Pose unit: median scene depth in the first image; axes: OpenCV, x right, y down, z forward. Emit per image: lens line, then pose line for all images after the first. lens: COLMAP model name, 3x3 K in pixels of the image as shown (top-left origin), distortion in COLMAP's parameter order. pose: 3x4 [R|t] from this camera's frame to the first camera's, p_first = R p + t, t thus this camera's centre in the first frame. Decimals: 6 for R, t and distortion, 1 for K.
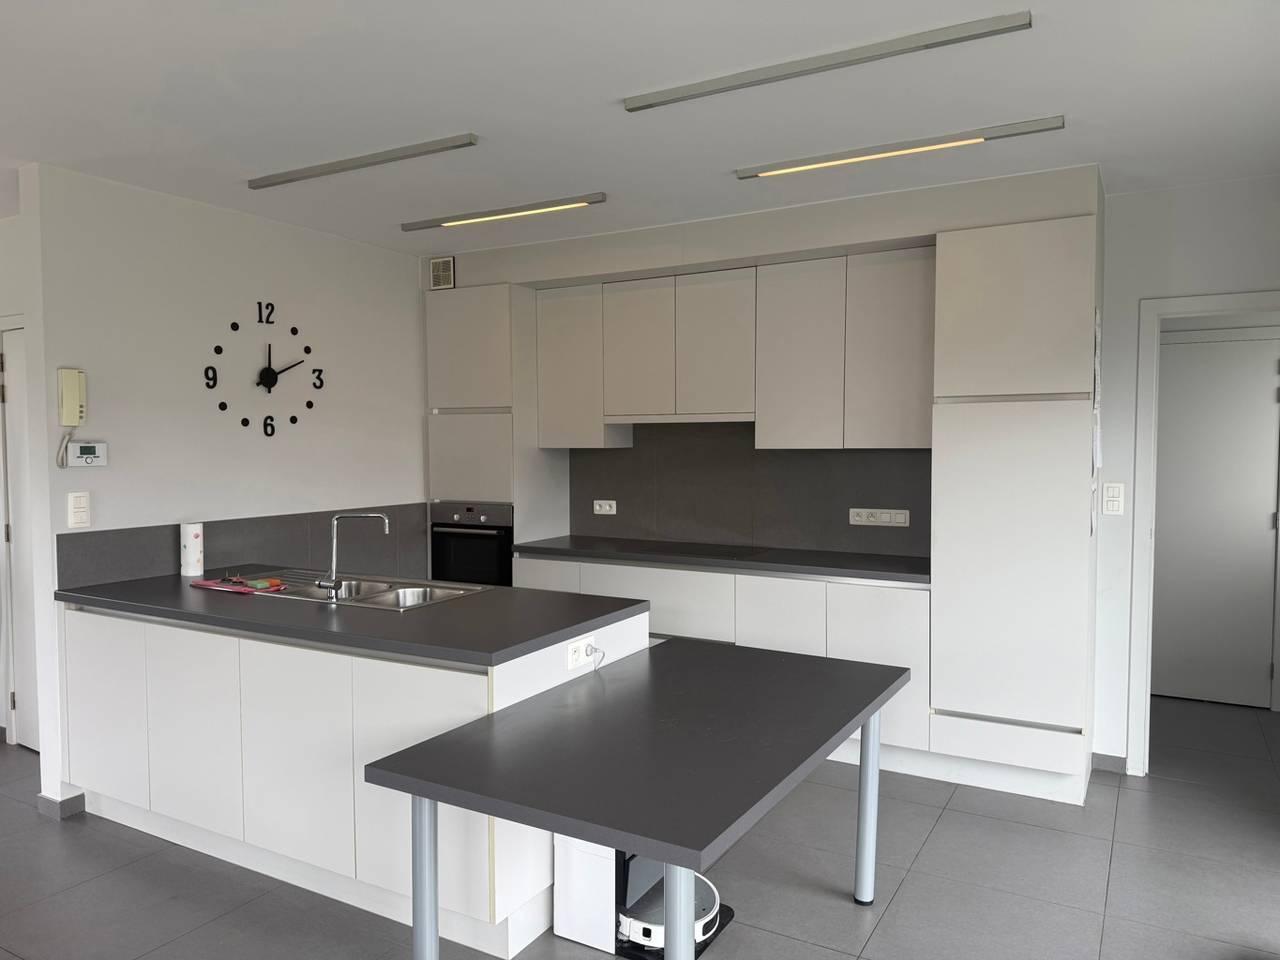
lens RADIAL K [[892.7, 0, 631.4], [0, 892.7, 483.3], [0, 0, 1]] dist [0.100134, -0.138093]
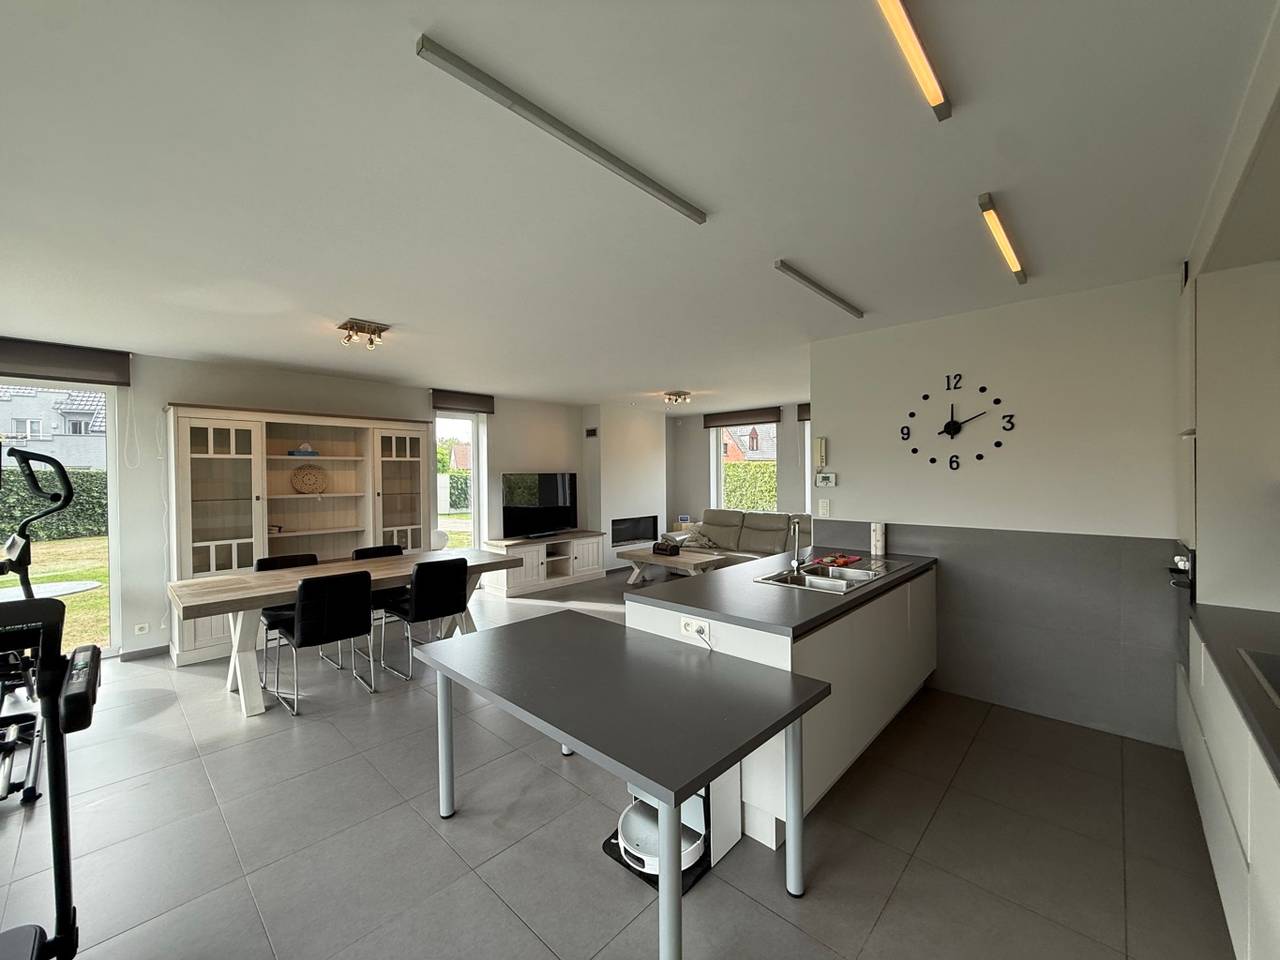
lens RADIAL K [[508.8, 0, 634.7], [0, 508.8, 479.6], [0, 0, 1]] dist [-0.000759, 0.000394]
pose [[-0.230841, 0.014588, -0.972882, 0.514093], [-0.038040, 0.998988, 0.024005, -0.039950], [0.972248, 0.042550, -0.230052, 0.757707]]
